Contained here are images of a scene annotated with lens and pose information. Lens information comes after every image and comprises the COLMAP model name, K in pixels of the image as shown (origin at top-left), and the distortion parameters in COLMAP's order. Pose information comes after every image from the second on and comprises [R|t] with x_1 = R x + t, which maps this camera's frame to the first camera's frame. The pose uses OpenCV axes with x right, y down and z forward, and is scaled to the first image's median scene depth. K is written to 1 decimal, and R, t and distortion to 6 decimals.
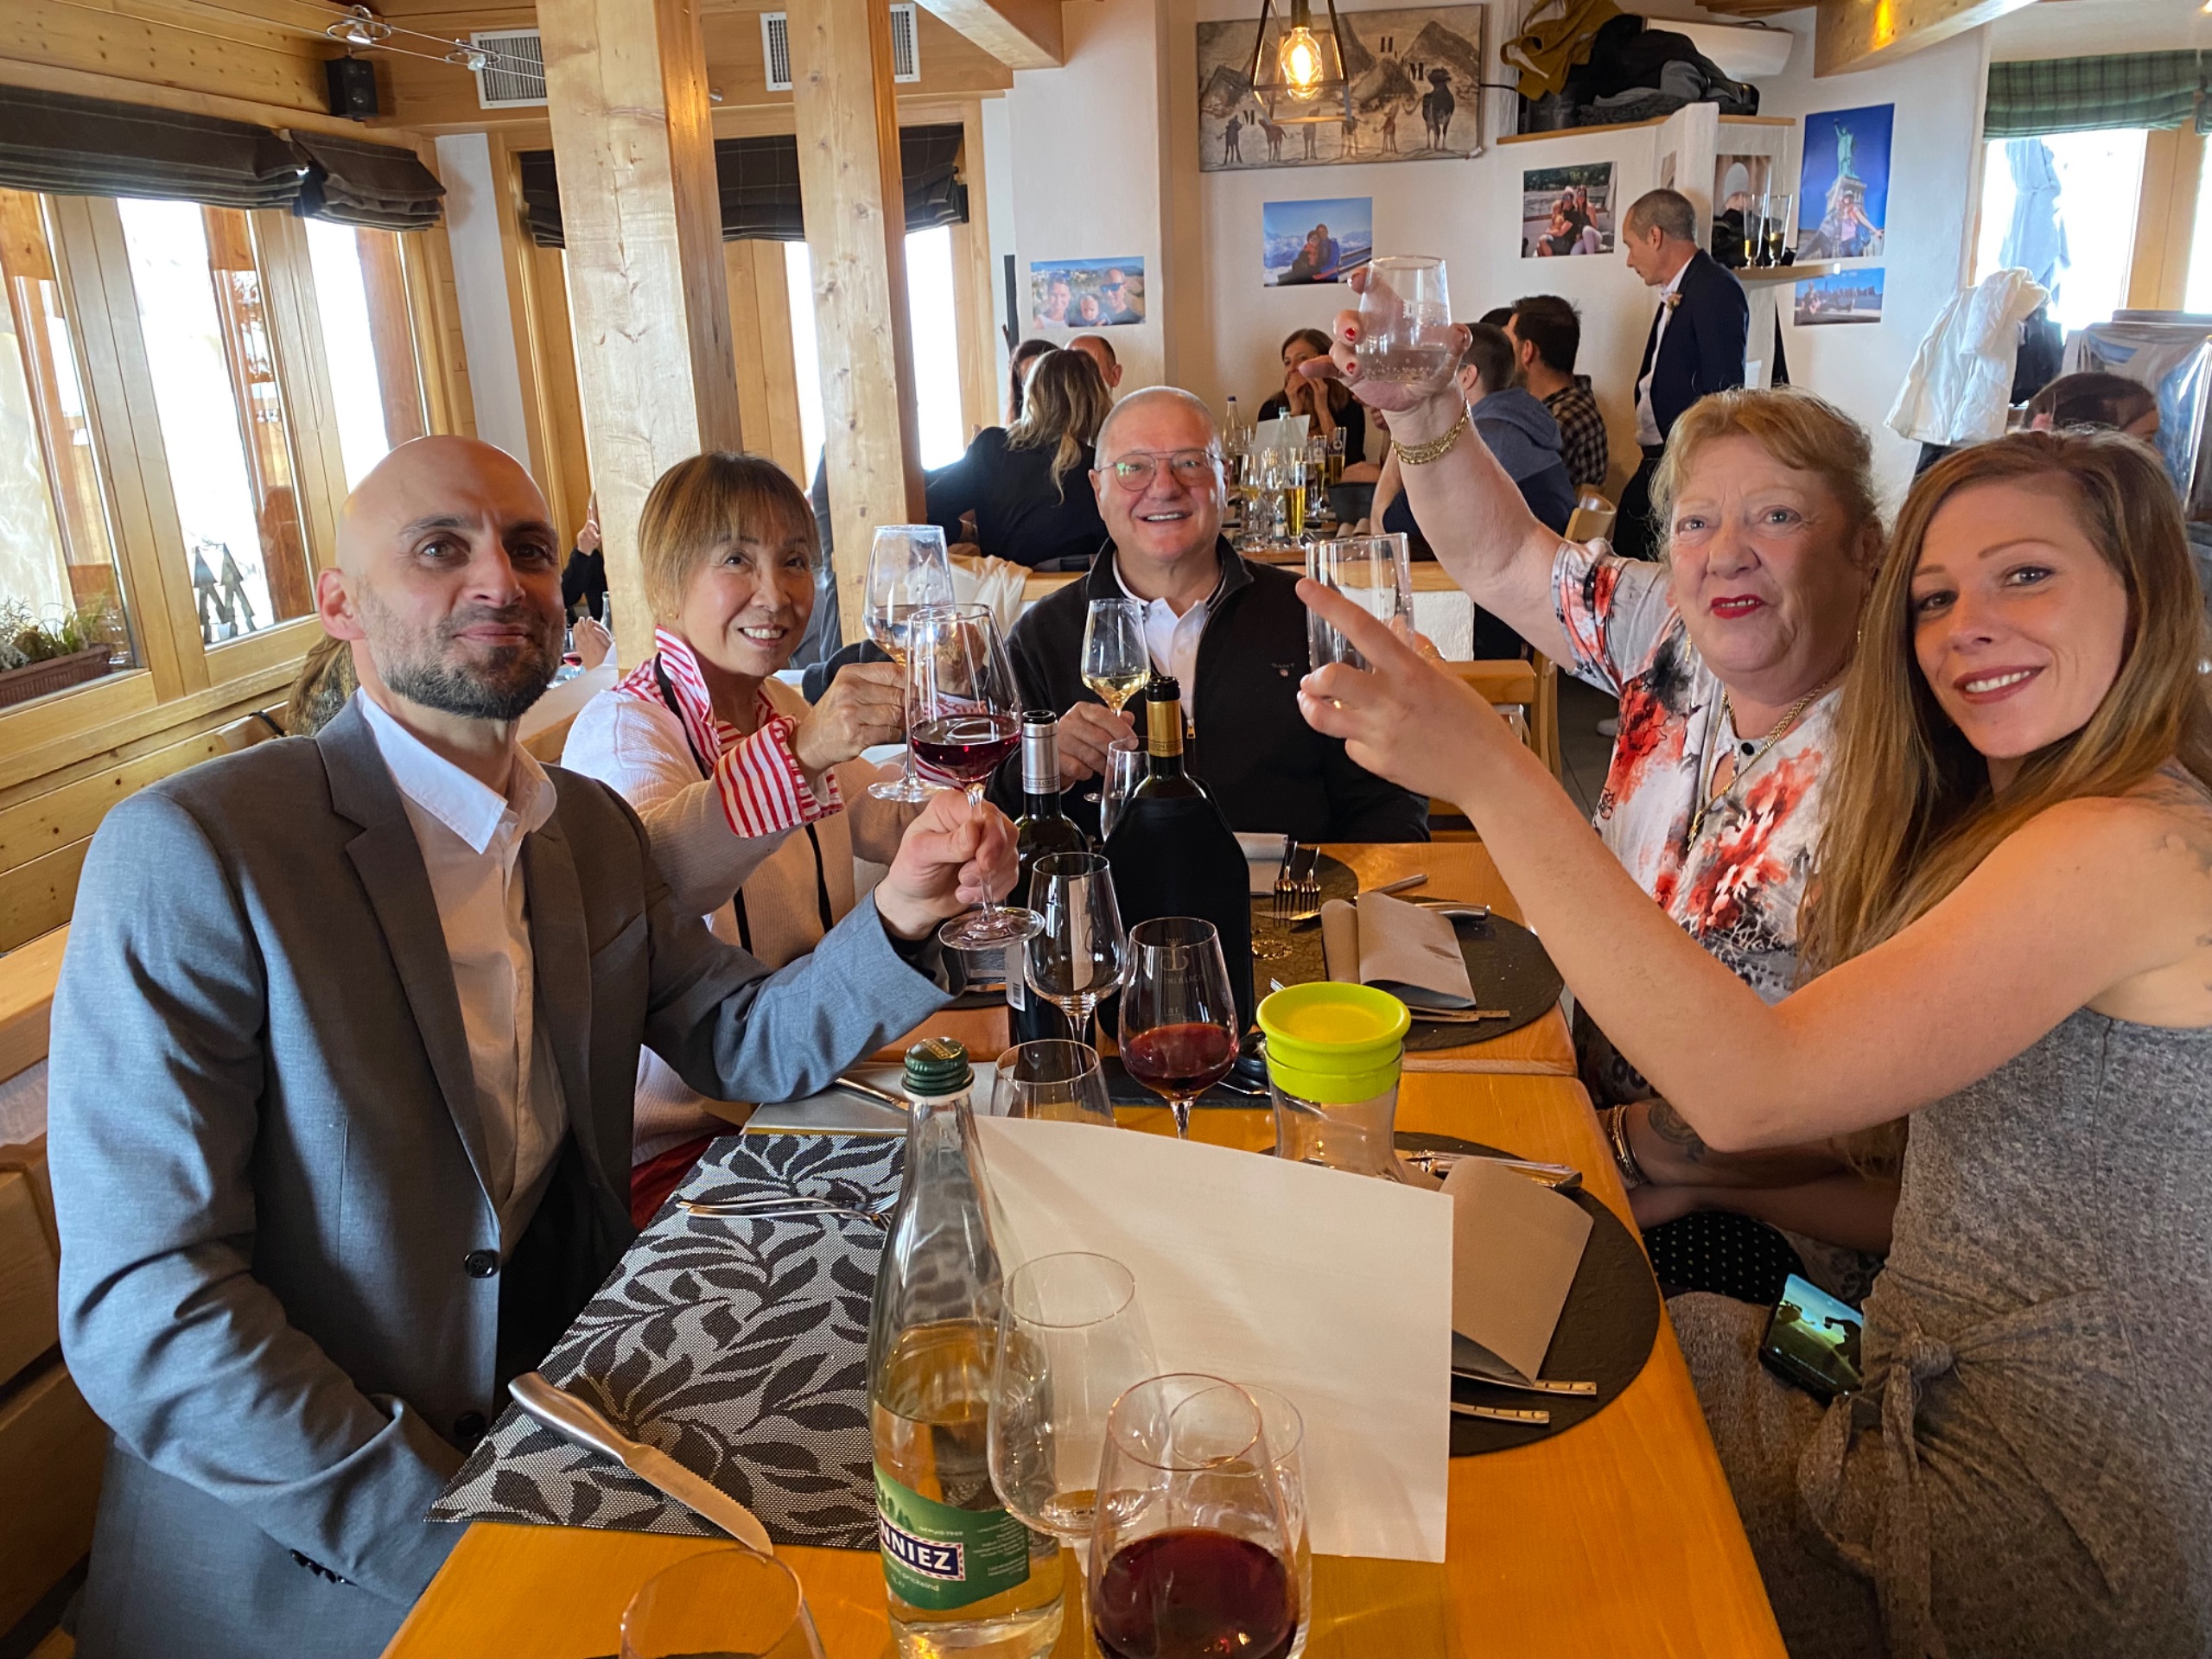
lens RADIAL K [[1691.6, 0, 1103.0], [0, 1691.6, 819.3], [0, 0, 1]] dist [0.025181, 0.005732]
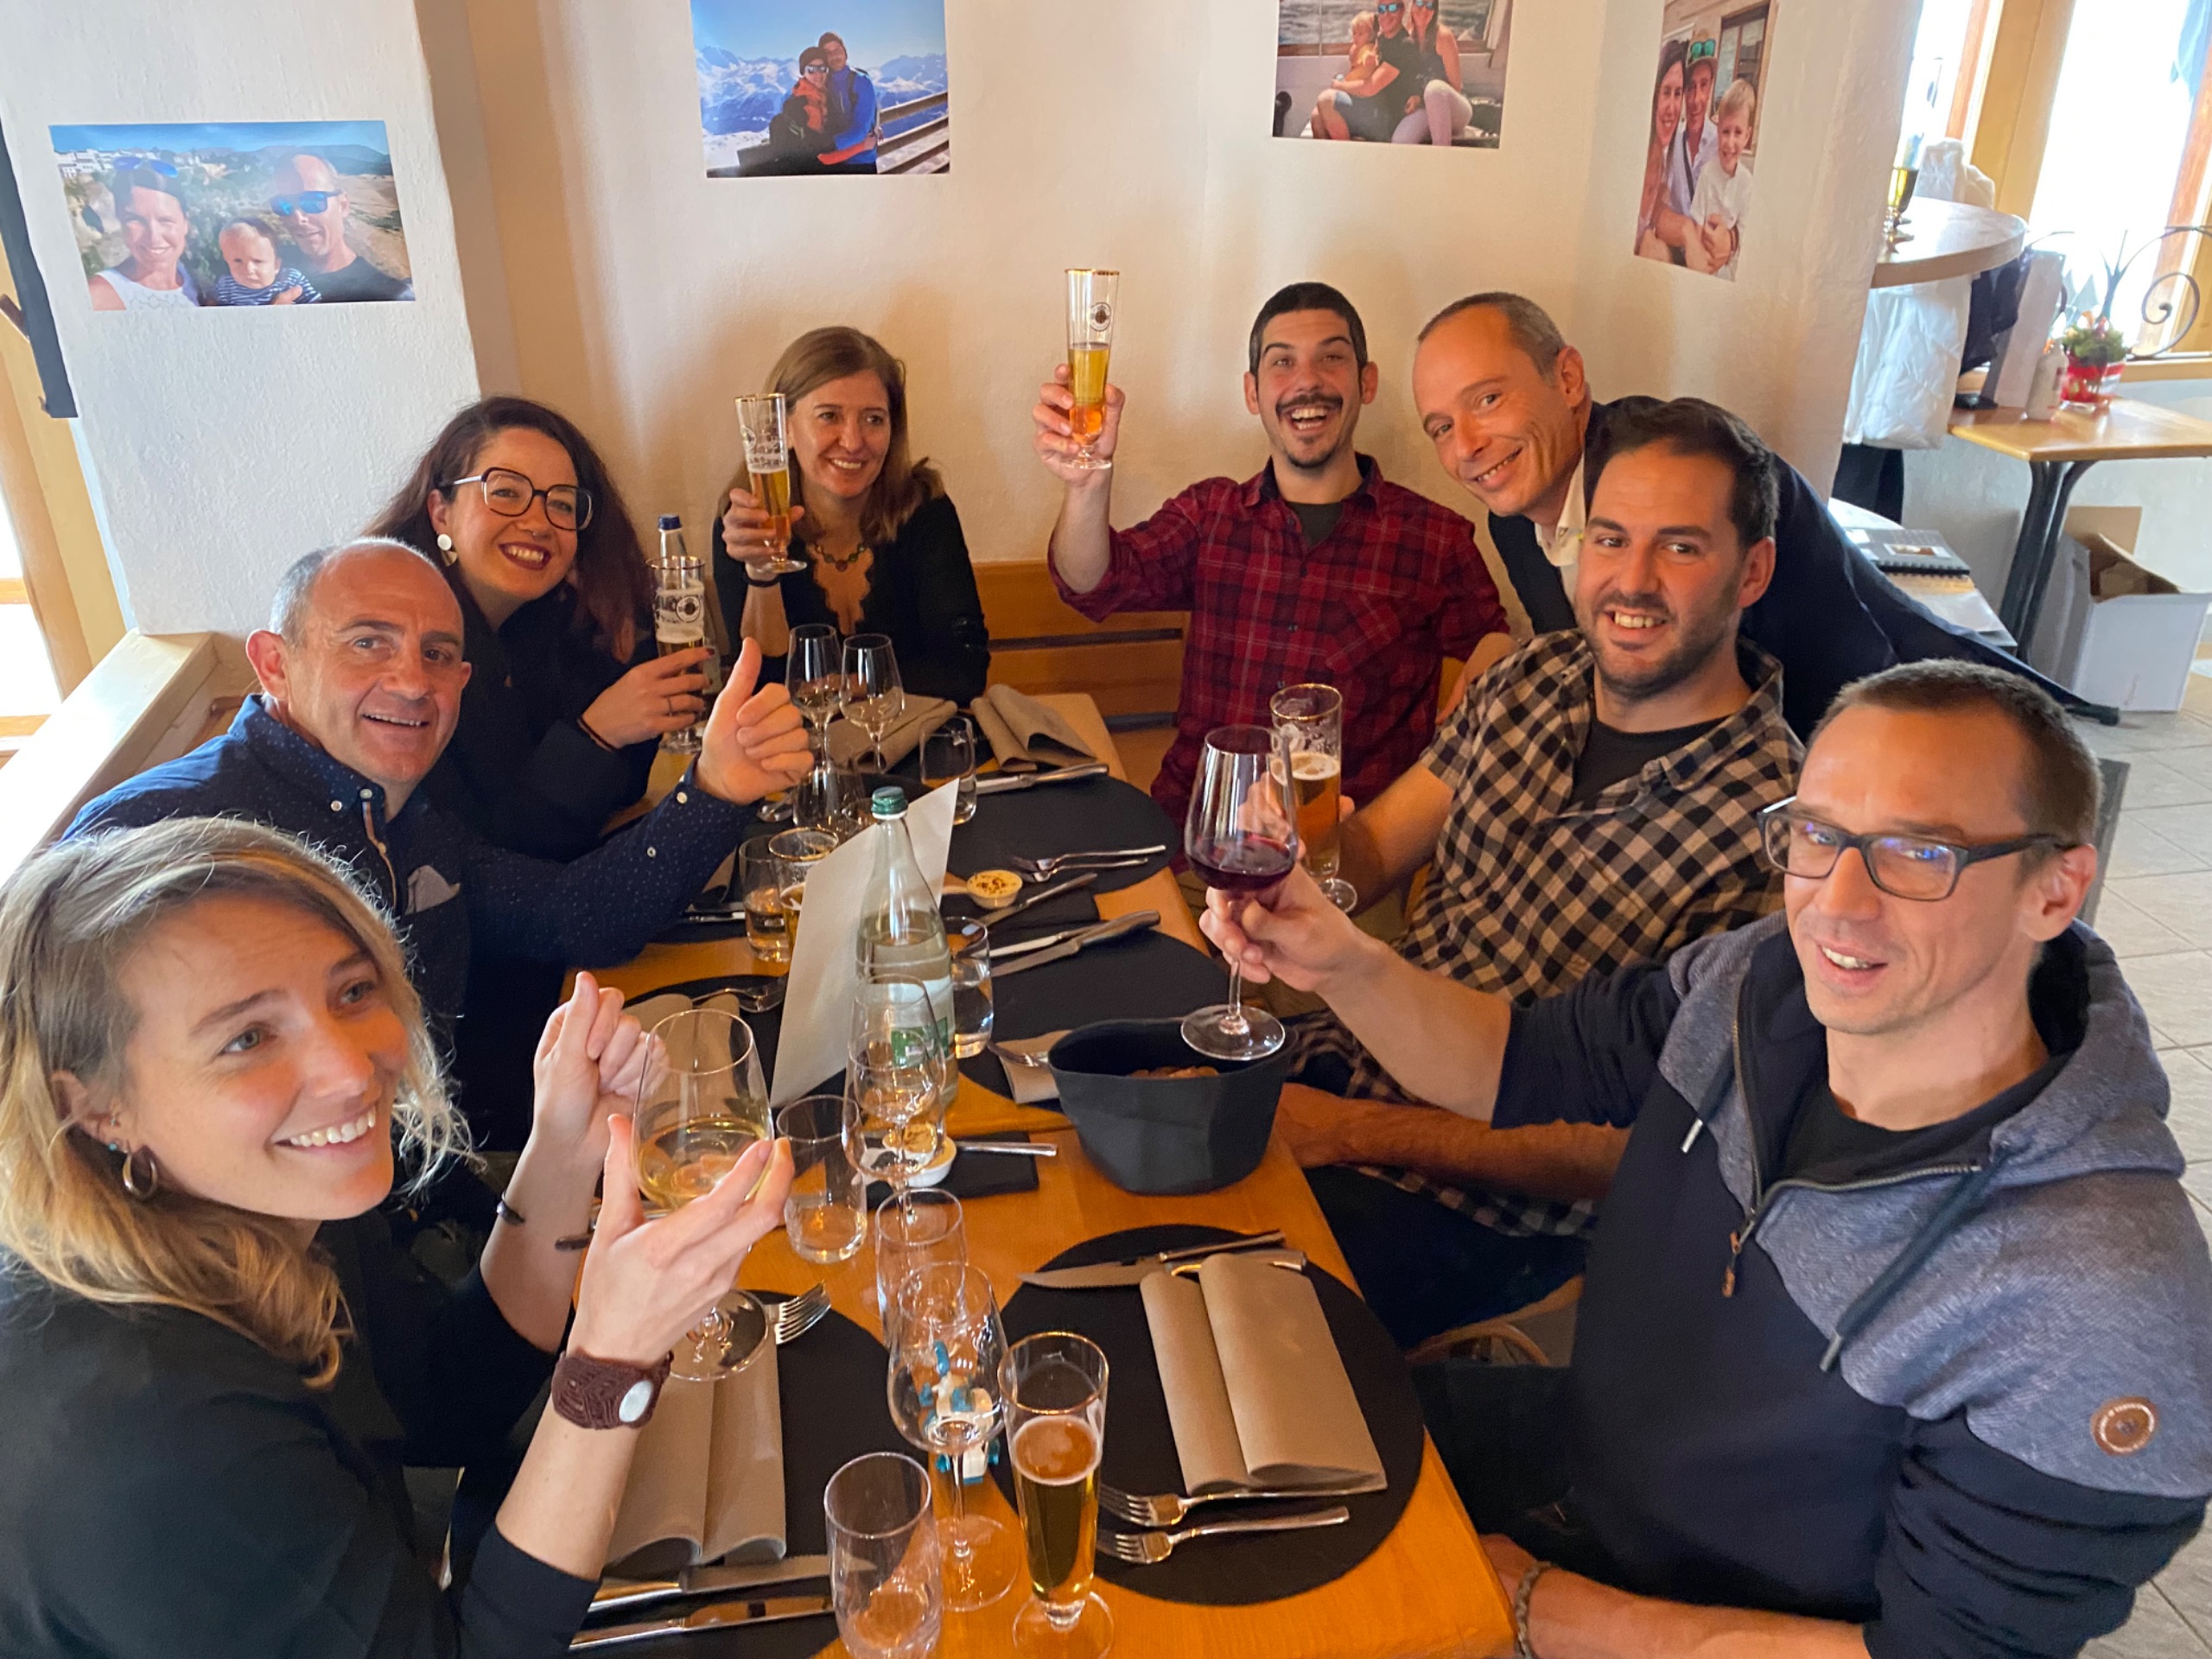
lens RADIAL K [[1691.6, 0, 1100.4], [0, 1691.6, 830.6], [0, 0, 1]] dist [0.025181, 0.005732]
pose [[0.952451, -0.099839, 0.287872, 0.050813], [0.053368, 0.984851, 0.164987, -0.227461], [-0.299983, -0.141779, 0.943350, 0.562378]]
